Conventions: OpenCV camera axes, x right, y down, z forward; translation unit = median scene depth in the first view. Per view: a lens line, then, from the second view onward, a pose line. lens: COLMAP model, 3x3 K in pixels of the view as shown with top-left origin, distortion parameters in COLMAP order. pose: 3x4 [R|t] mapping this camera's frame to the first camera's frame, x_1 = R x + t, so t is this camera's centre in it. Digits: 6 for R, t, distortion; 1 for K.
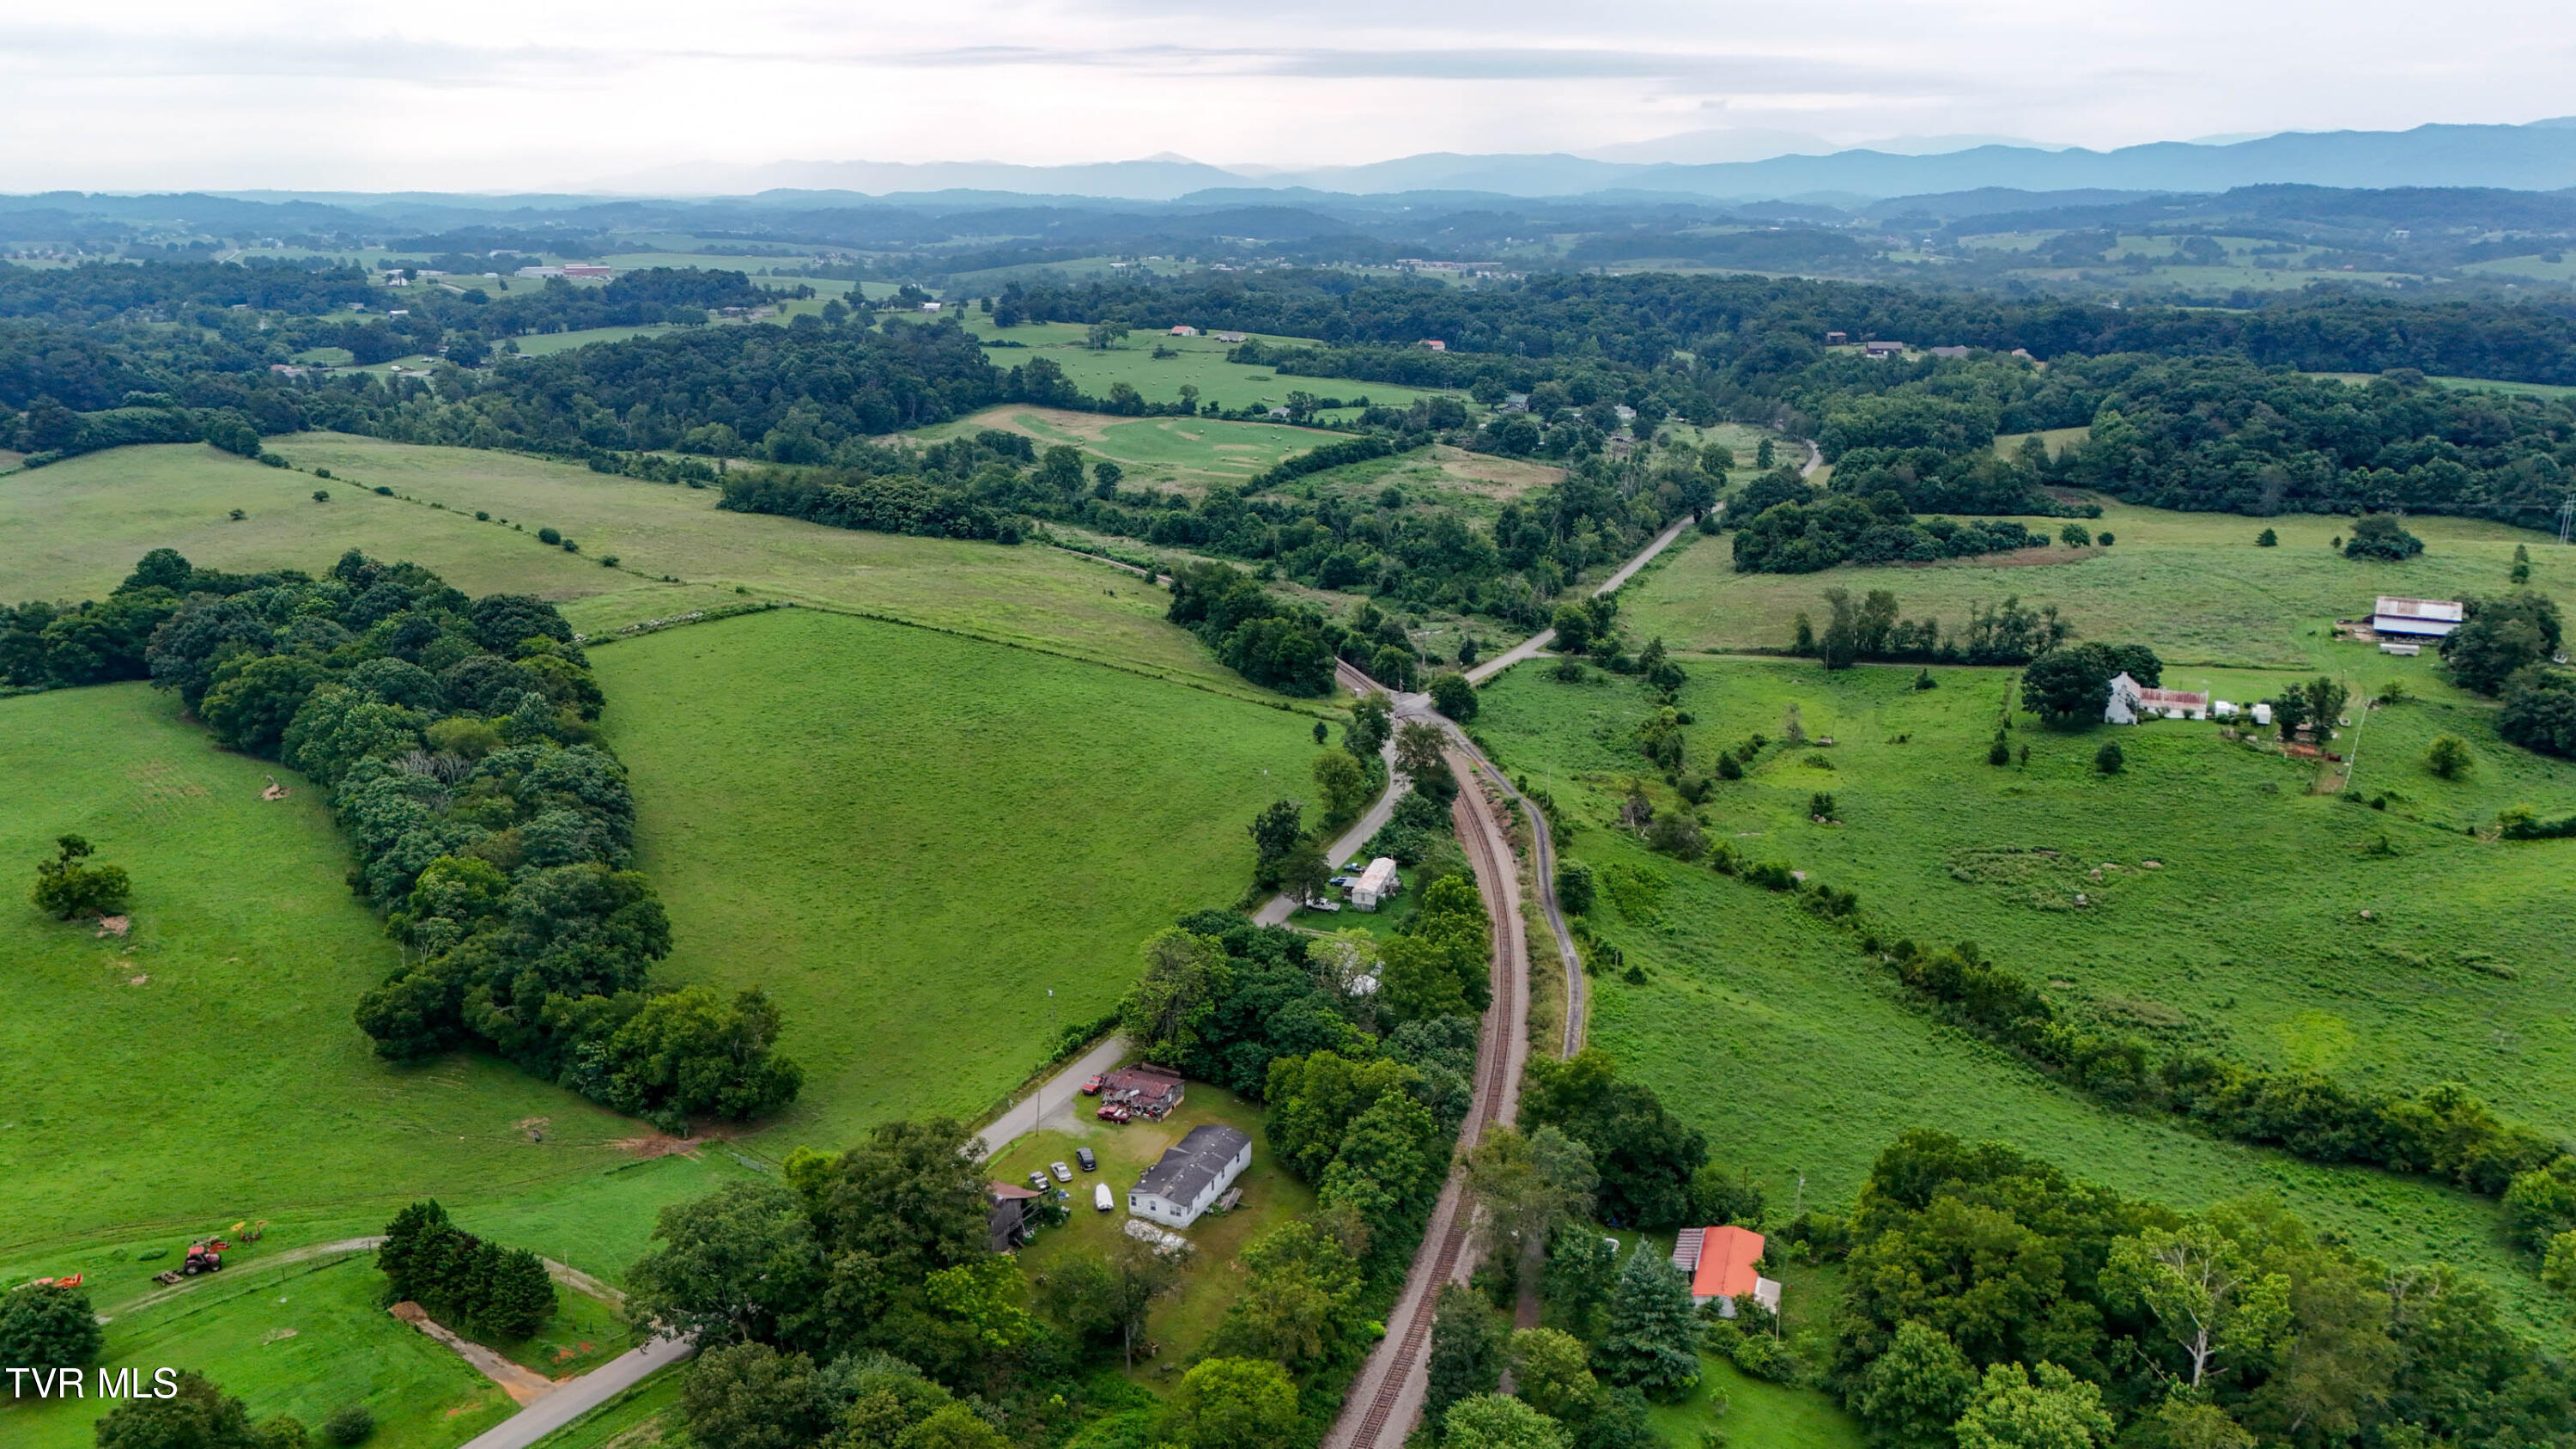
lens RADIAL K [[1912.0, 0, 1297.4], [0, 1912.0, 733.1], [0, 0, 1]] dist [0.097726, -0.114592]
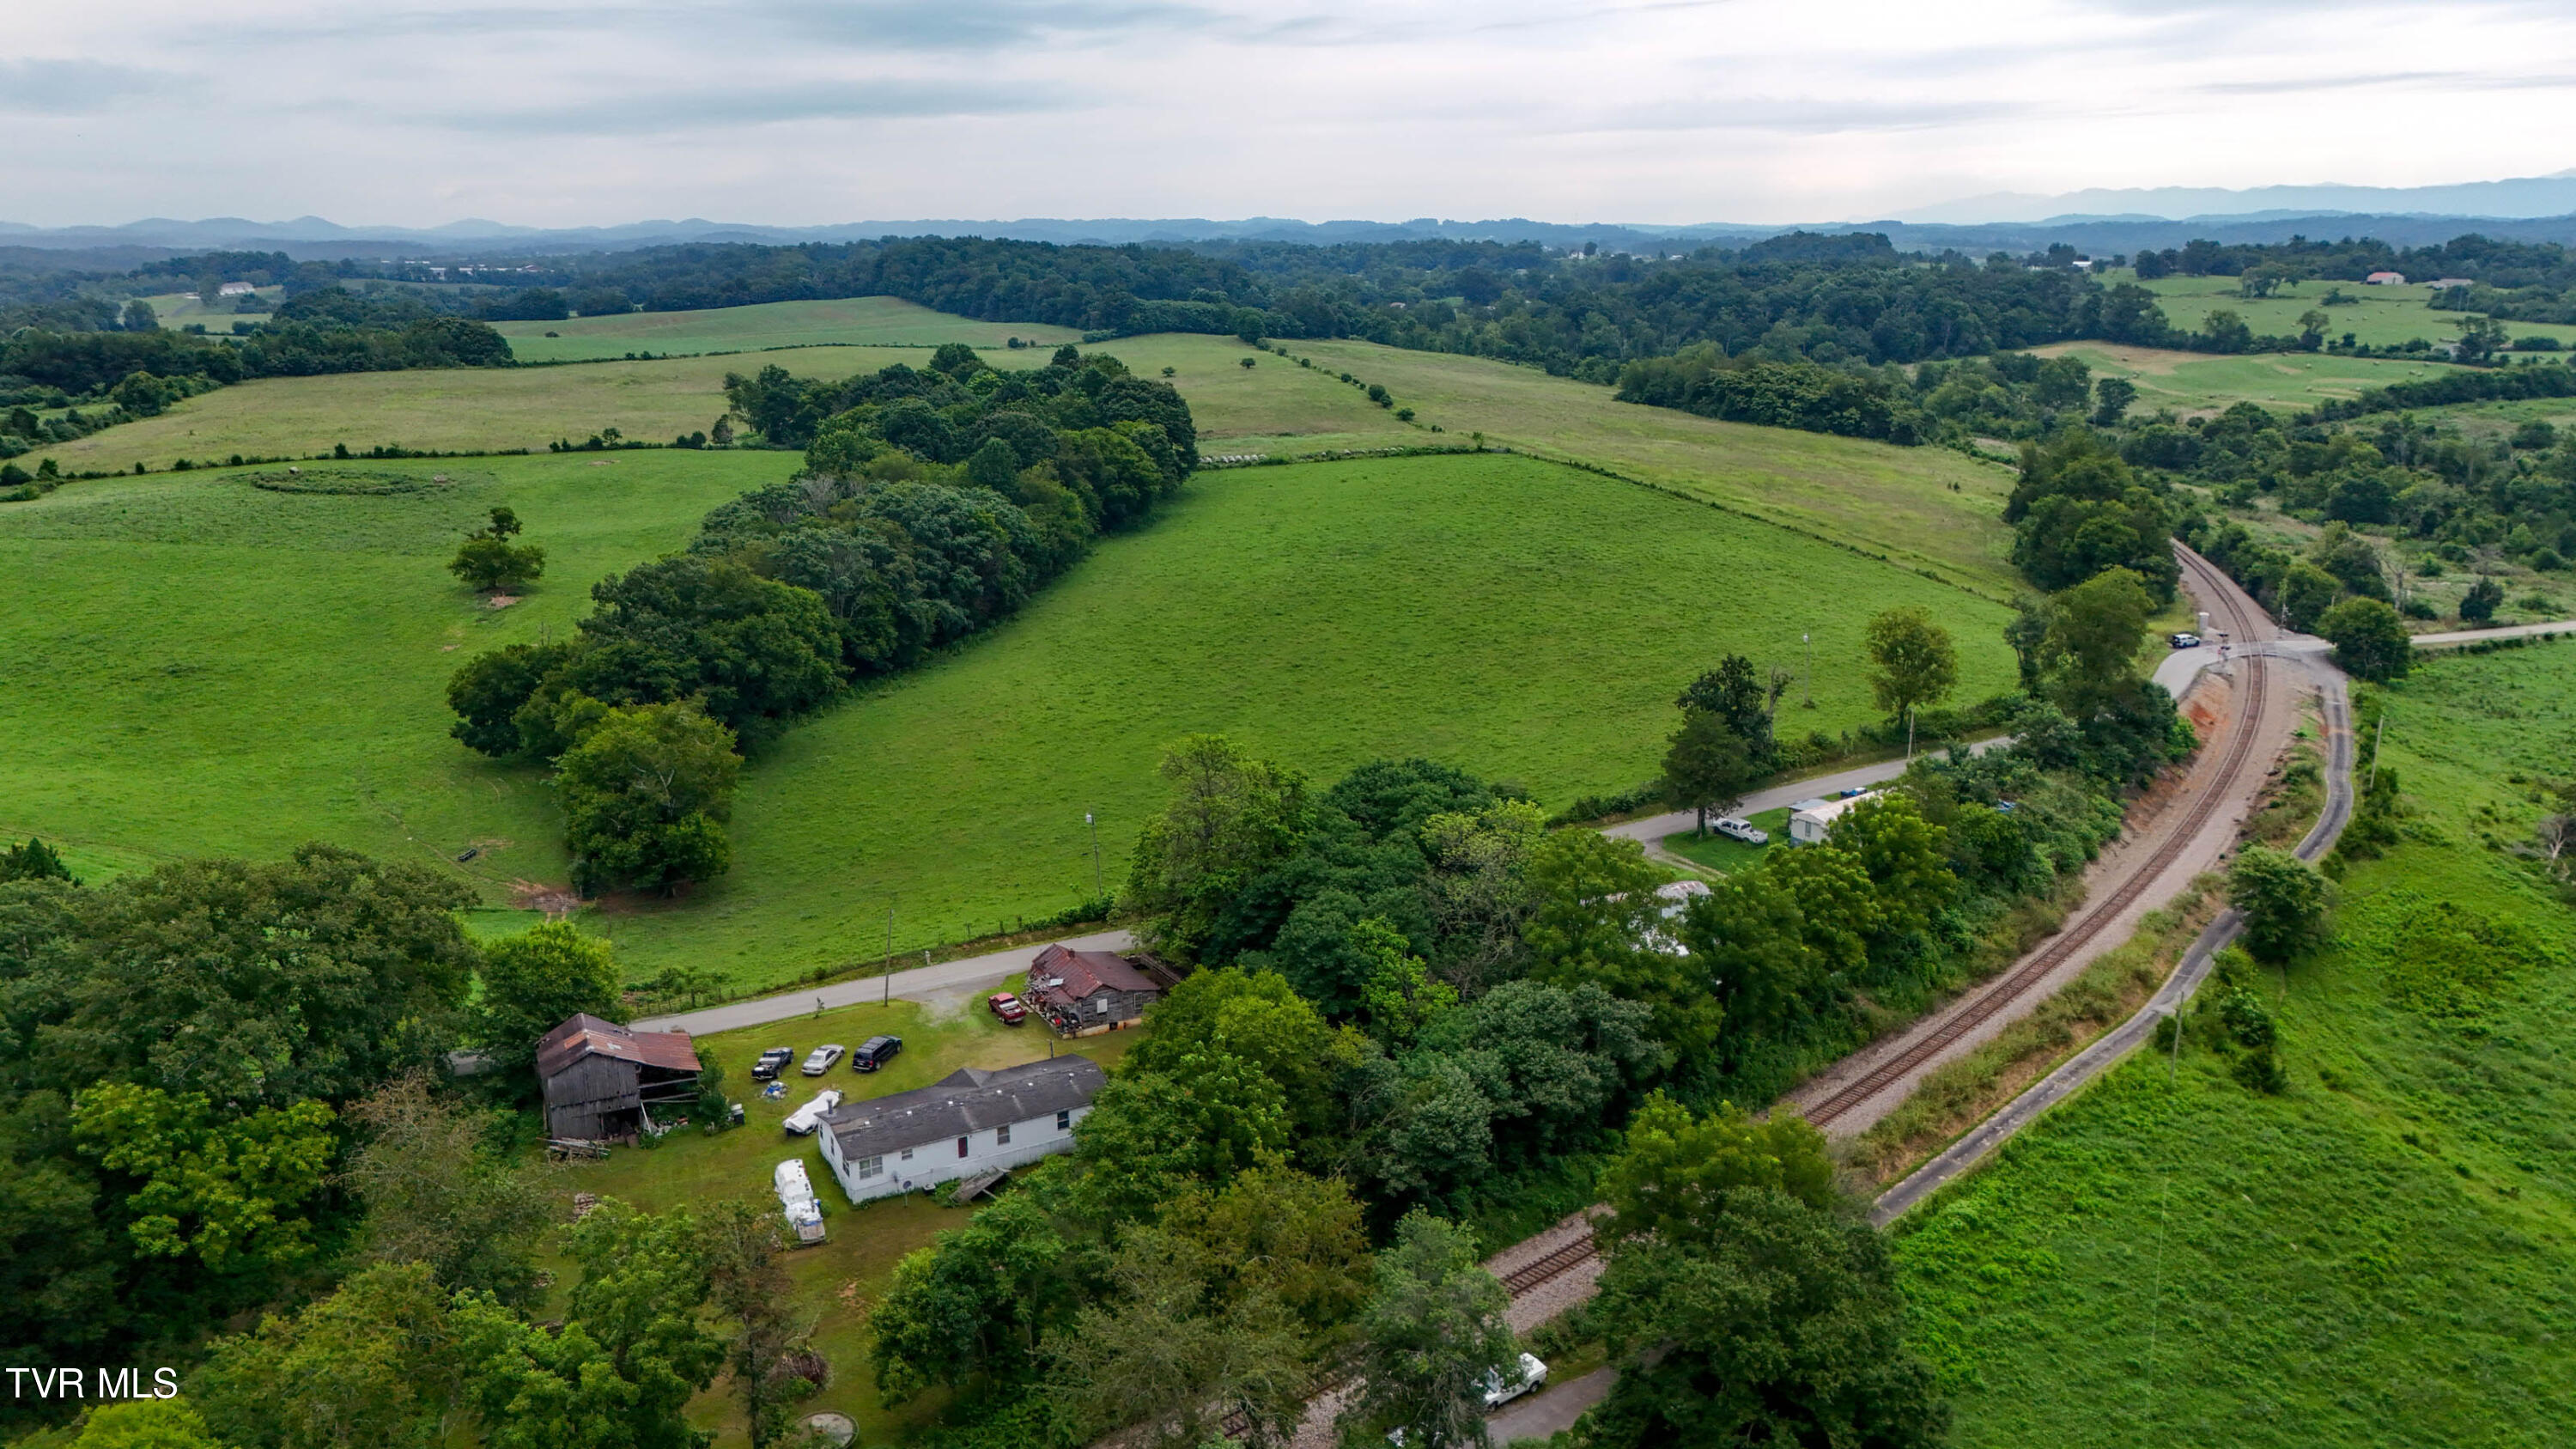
lens RADIAL K [[1912.0, 0, 1297.4], [0, 1912.0, 733.1], [0, 0, 1]] dist [0.097726, -0.114592]
pose [[0.802209, 0.154346, -0.576748, 0.097345], [-0.169092, 0.985189, 0.028458, 0.027960], [0.572598, 0.074695, 0.816426, 0.186435]]
